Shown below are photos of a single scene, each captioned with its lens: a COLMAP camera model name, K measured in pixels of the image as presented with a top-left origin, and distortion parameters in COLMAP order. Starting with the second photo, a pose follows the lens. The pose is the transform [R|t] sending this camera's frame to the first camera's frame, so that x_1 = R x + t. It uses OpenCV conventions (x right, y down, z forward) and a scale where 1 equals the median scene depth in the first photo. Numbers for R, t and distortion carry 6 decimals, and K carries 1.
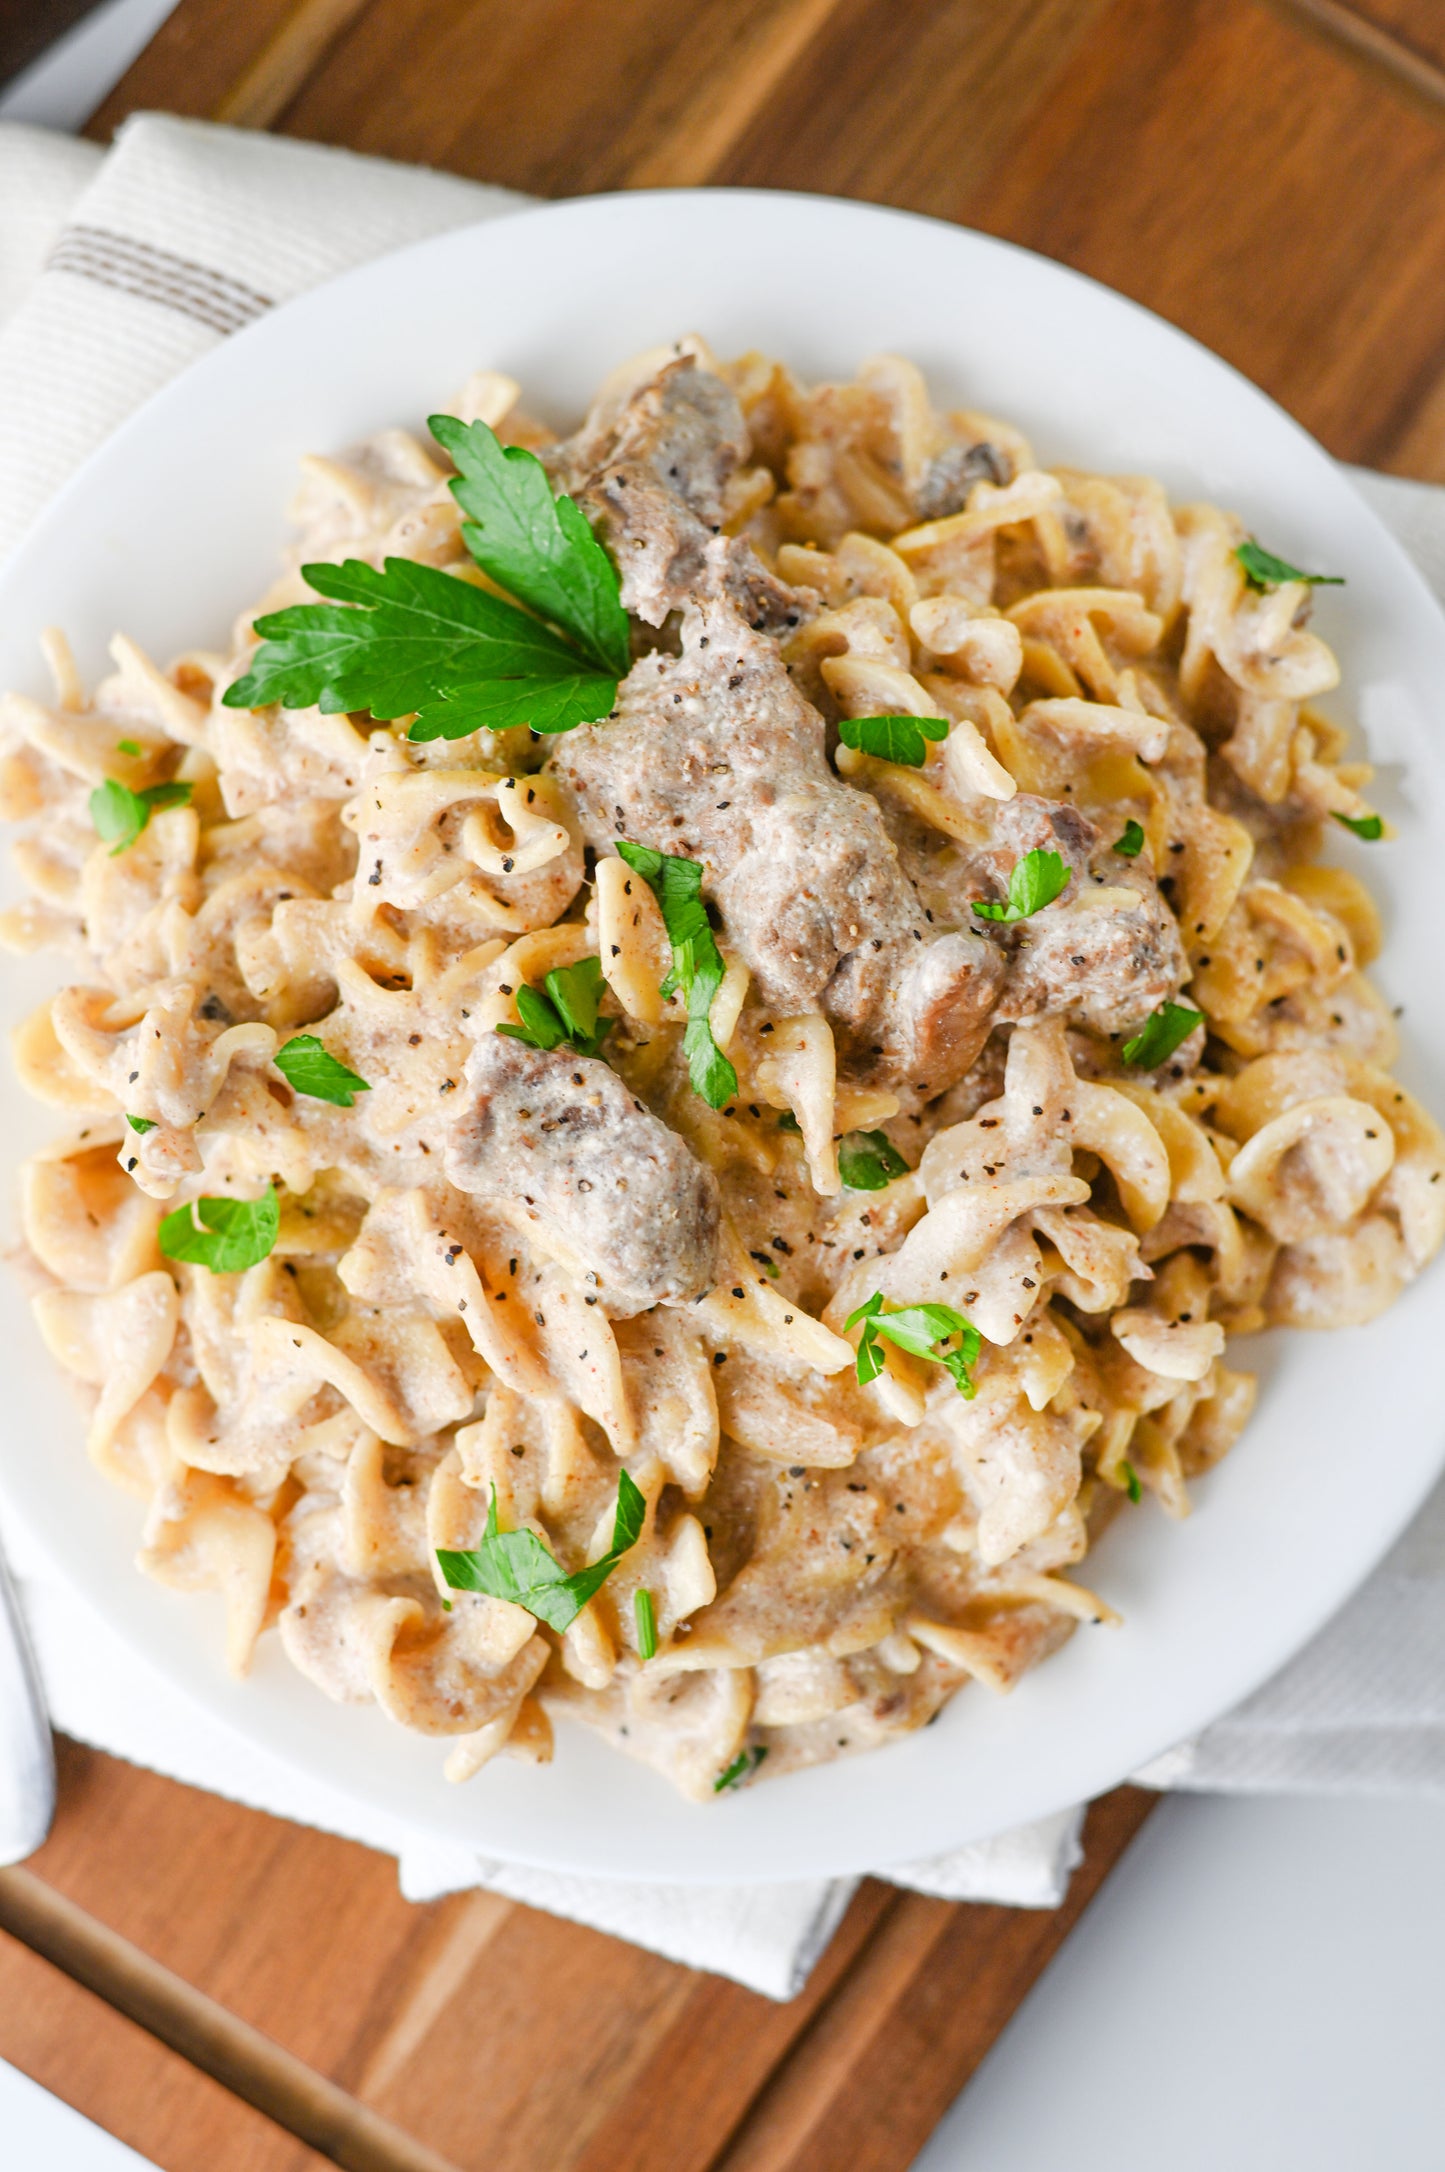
lens RADIAL K [[3472.2, 0, 722.5], [0, 3472.2, 1086.0], [0, 0, 1]] dist [-0.168968, 0.033546]
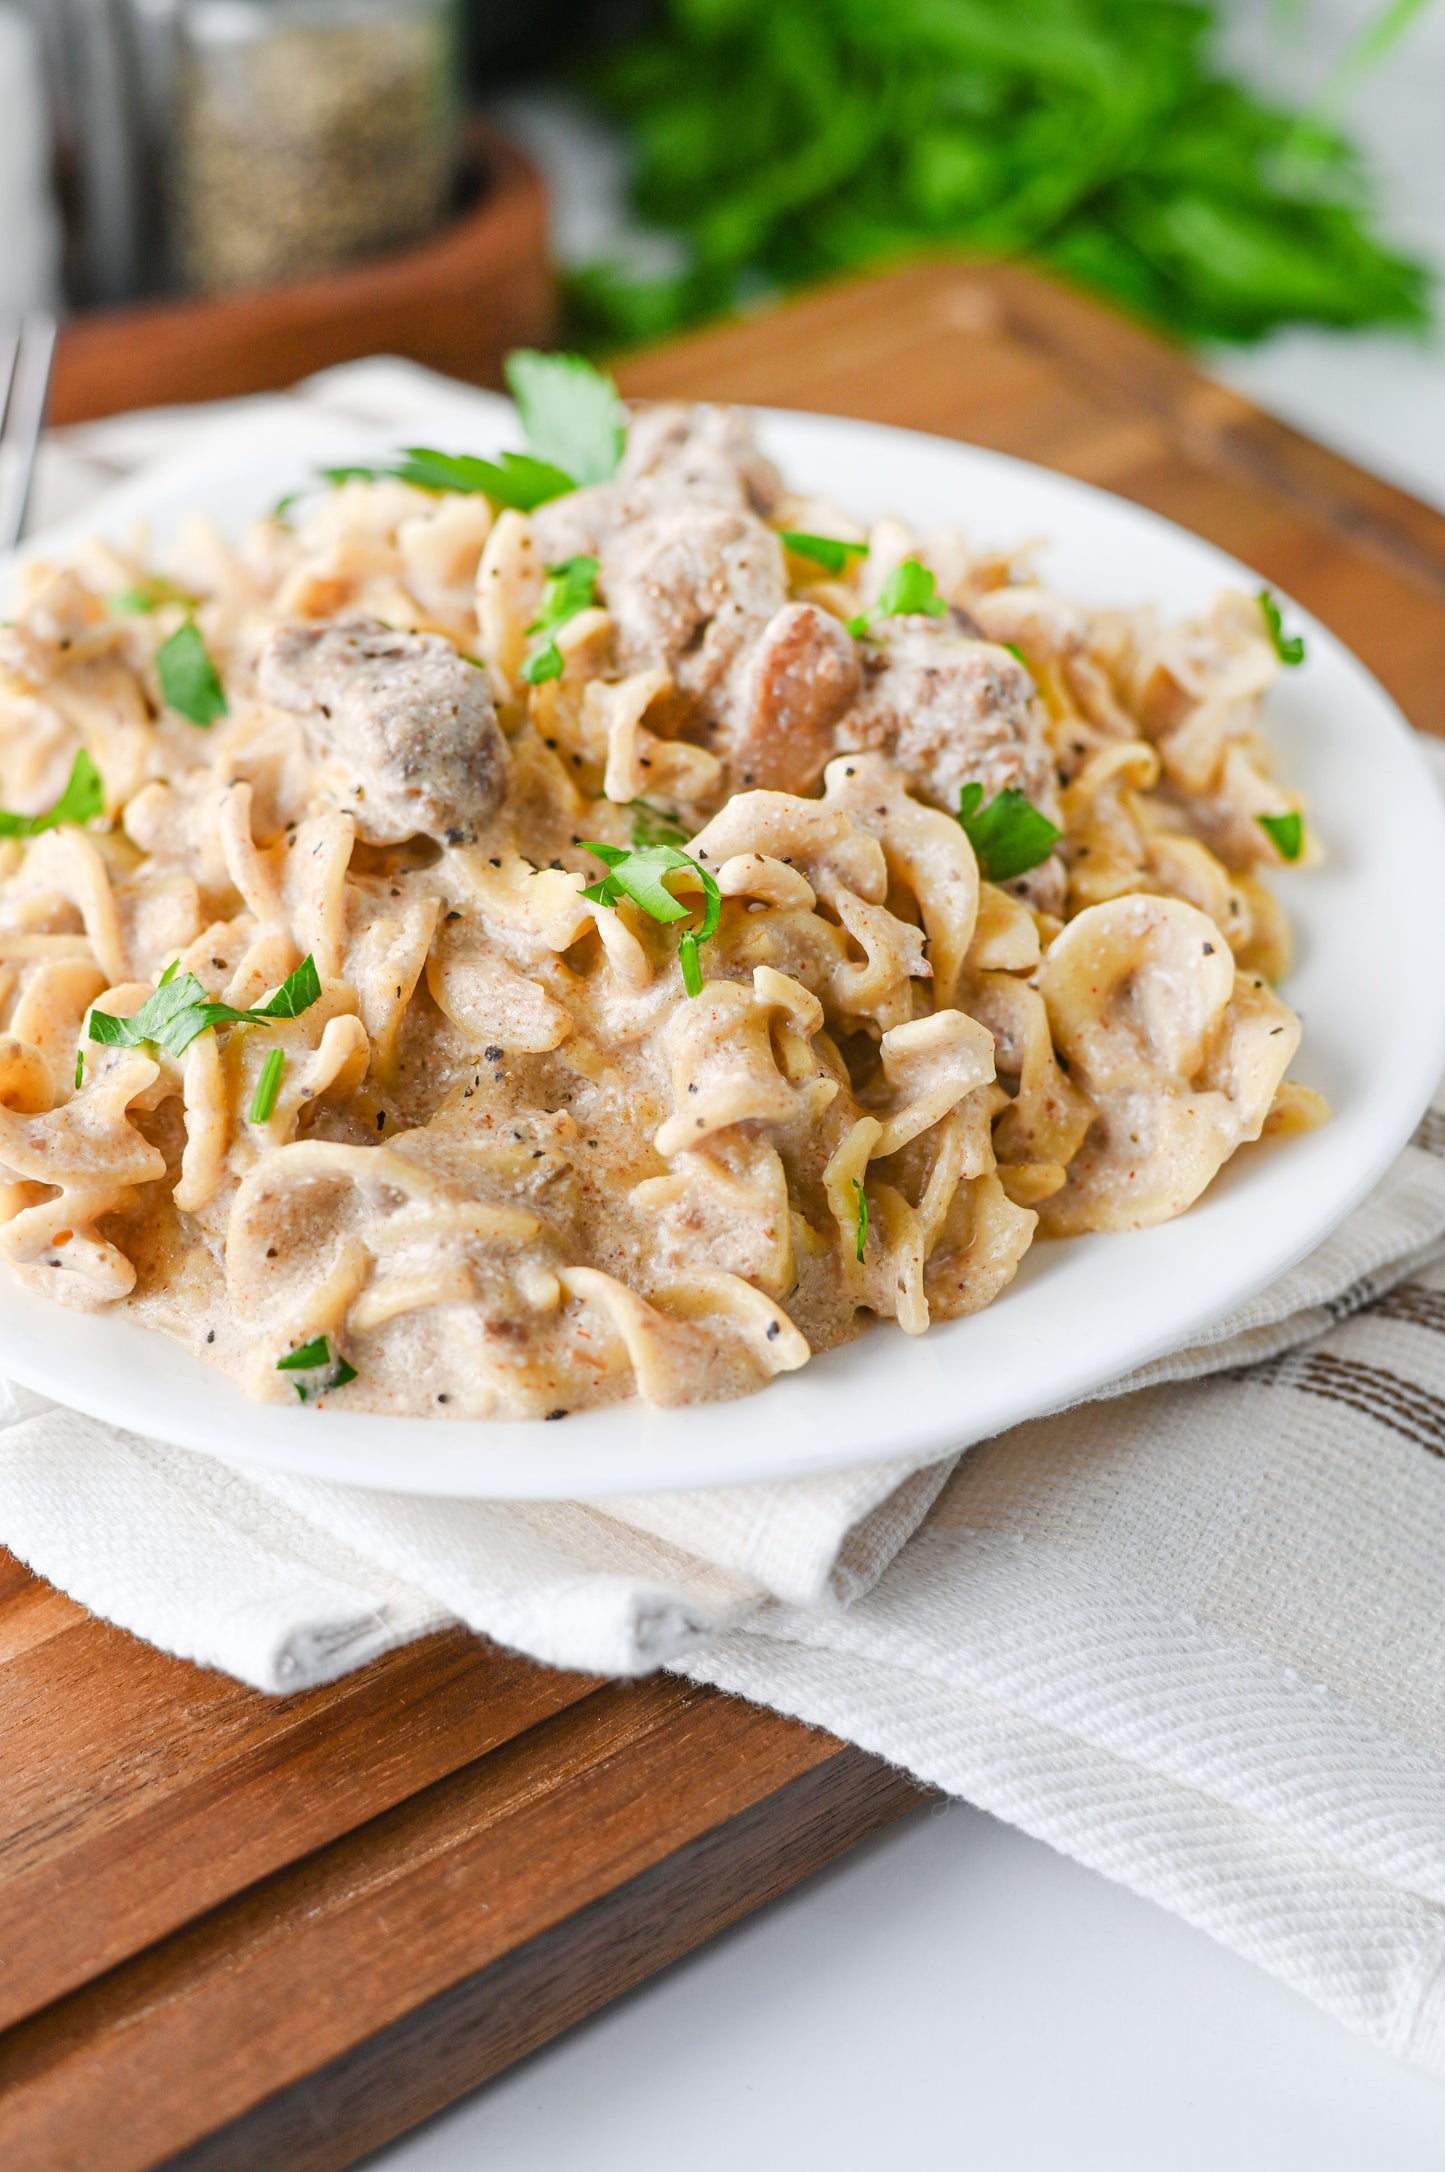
lens RADIAL K [[3472.2, 0, 722.5], [0, 3472.2, 1086.0], [0, 0, 1]] dist [-0.168968, 0.033546]
pose [[0.950418, 0.172126, -0.258996, 0.315257], [-0.304859, 0.680089, -0.666738, 0.704789], [0.061377, 0.712637, 0.698843, 0.381165]]
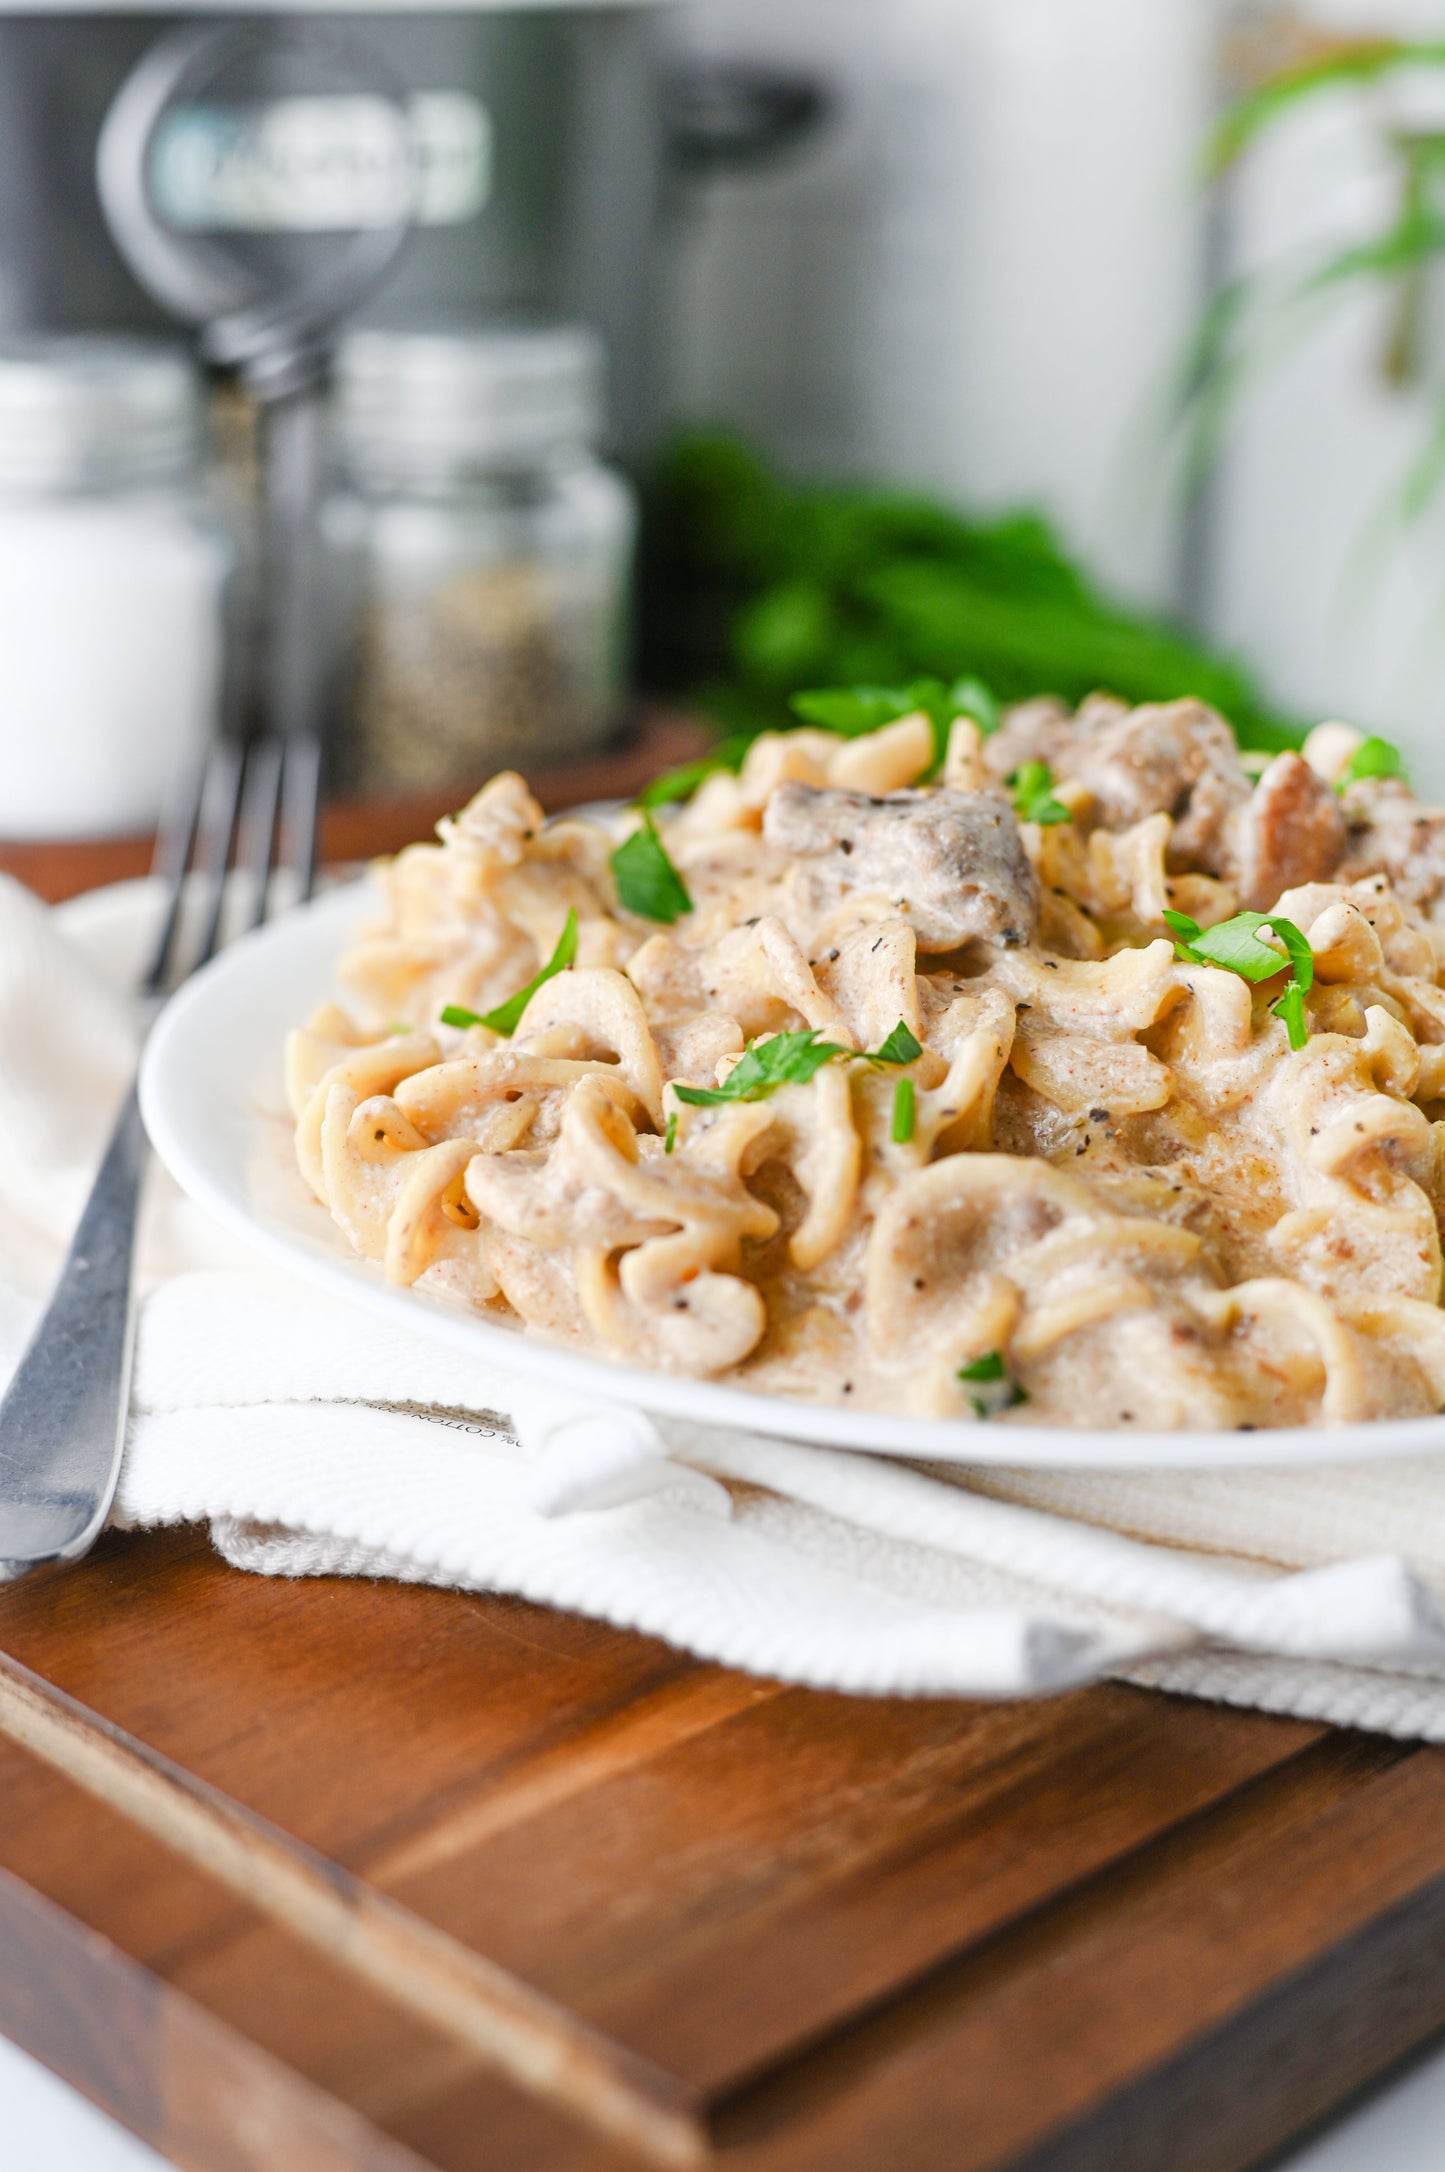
lens RADIAL K [[3472.2, 0, 722.5], [0, 3472.2, 1086.0], [0, 0, 1]] dist [-0.168968, 0.033546]
pose [[0.983973, 0.056184, -0.169236, 0.075456], [-0.177282, 0.410411, -0.894502, 0.901436], [0.019200, 0.910168, 0.413794, 0.638602]]
